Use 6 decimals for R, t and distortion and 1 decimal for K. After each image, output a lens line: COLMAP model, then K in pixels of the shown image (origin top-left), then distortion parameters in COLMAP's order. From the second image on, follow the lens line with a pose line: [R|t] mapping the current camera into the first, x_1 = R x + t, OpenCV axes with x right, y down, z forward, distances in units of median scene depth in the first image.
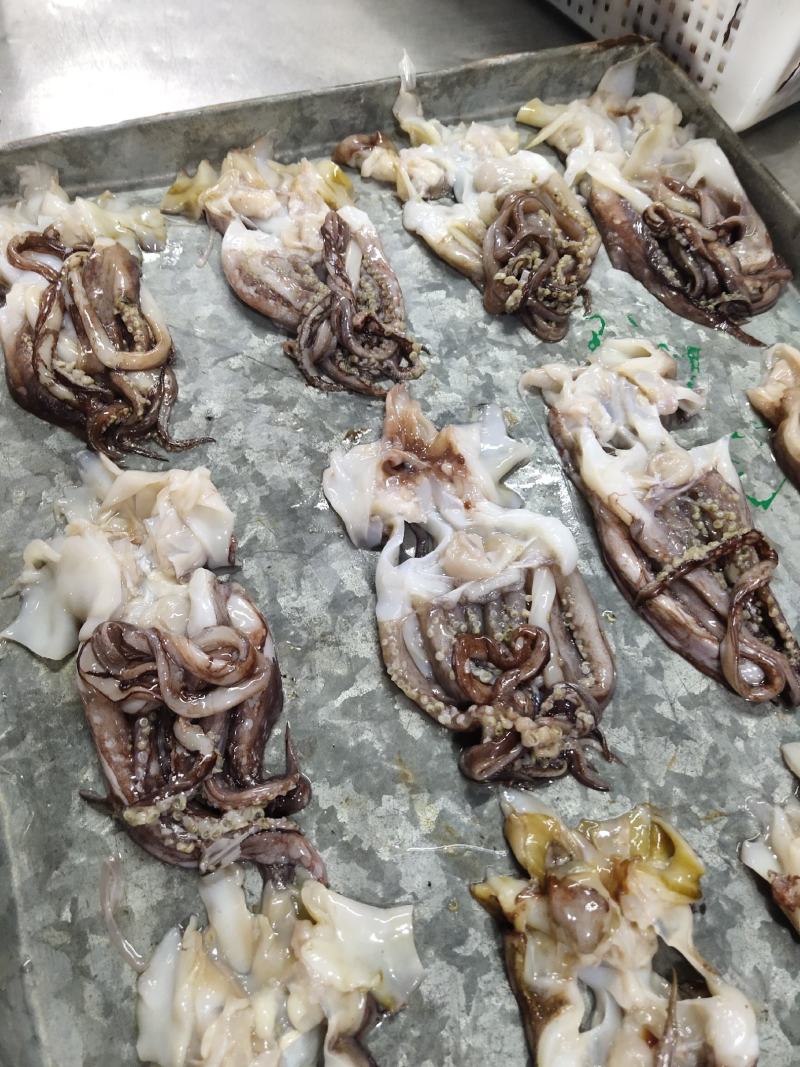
lens RADIAL K [[843.0, 0, 400.0], [0, 843.0, 533.5], [0, 0, 1]] dist [0.014059, 0.009660]
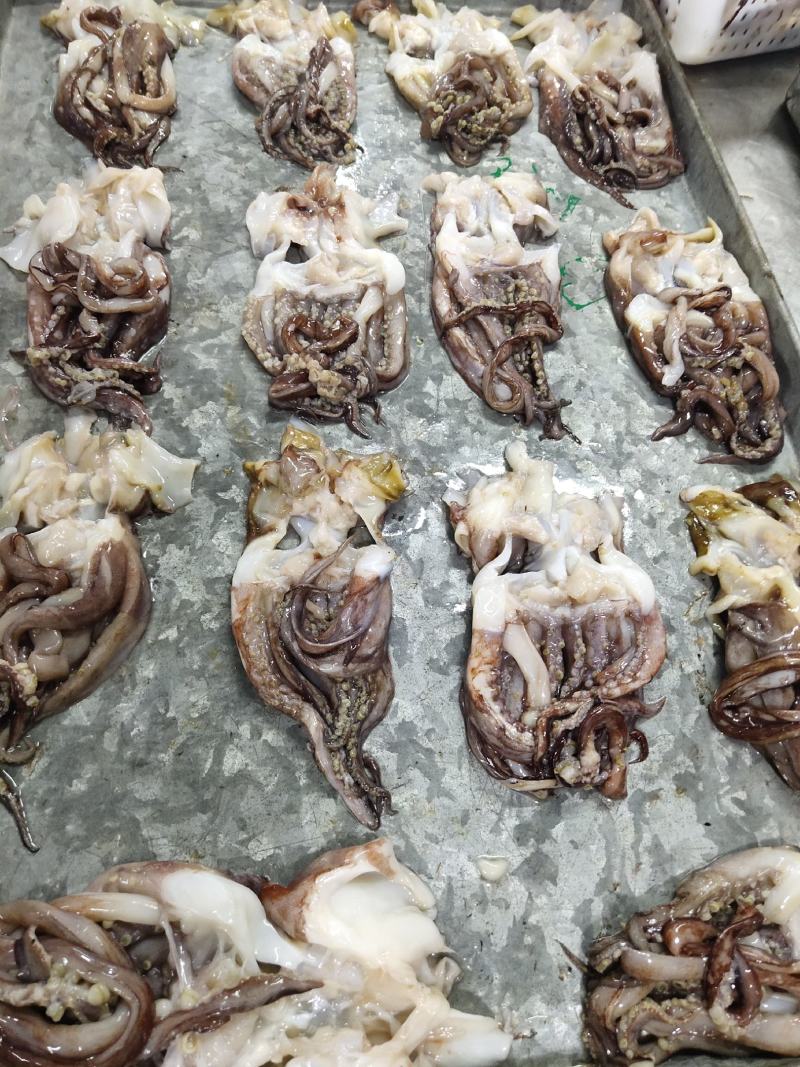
lens RADIAL K [[843.0, 0, 400.0], [0, 843.0, 533.5], [0, 0, 1]] dist [0.014059, 0.009660]
pose [[0.963333, 0.241455, -0.117000, 0.403704], [-0.244030, 0.969735, -0.007986, 0.369792], [0.111530, 0.036244, 0.993100, -0.272554]]
